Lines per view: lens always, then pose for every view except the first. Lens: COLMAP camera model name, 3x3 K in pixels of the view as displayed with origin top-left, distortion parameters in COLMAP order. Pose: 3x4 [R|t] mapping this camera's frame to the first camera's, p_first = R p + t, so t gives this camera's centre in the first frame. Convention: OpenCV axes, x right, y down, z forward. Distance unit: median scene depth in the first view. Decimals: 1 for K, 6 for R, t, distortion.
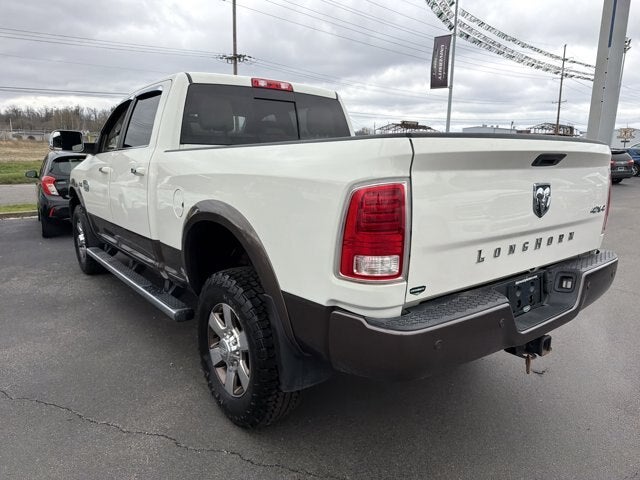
lens RADIAL K [[450.0, 0, 317.6], [0, 450.0, 237.4], [0, 0, 1]] dist [0.050417, -0.059452]
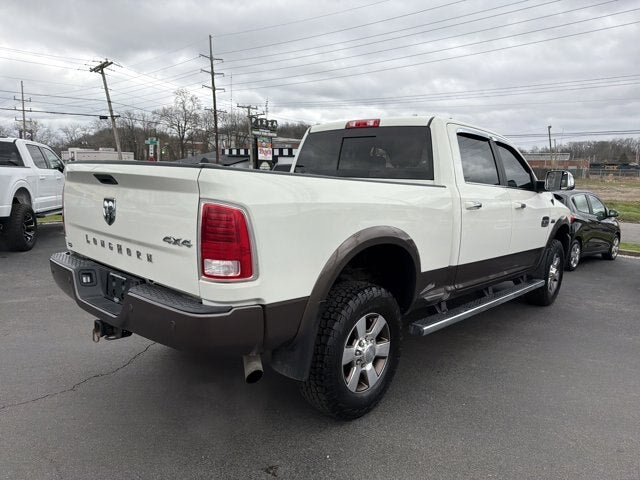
lens RADIAL K [[450.0, 0, 314.4], [0, 450.0, 243.2], [0, 0, 1]] dist [0.050417, -0.059452]
pose [[0.151772, 0.140387, -0.978395, 1.214299], [-0.220864, 0.969650, 0.104871, -0.168596], [0.963423, 0.200176, 0.178172, 0.889212]]
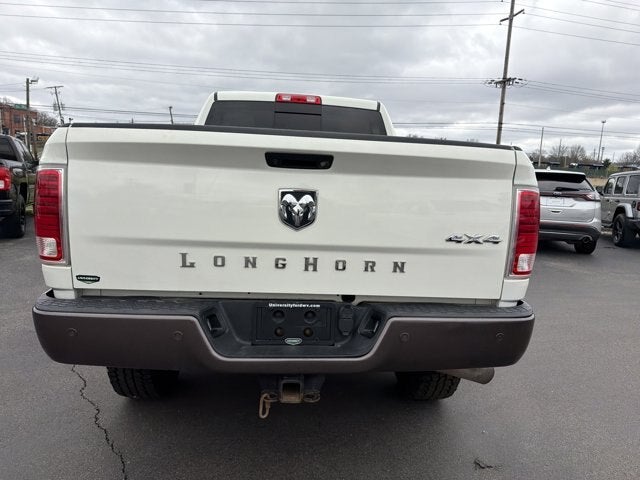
lens RADIAL K [[450.0, 0, 319.8], [0, 450.0, 242.5], [0, 0, 1]] dist [0.050417, -0.059452]
pose [[0.829370, 0.114742, -0.546790, 0.646167], [-0.140896, 0.990006, -0.005961, -0.016215], [0.540641, 0.081984, 0.837249, 0.226607]]
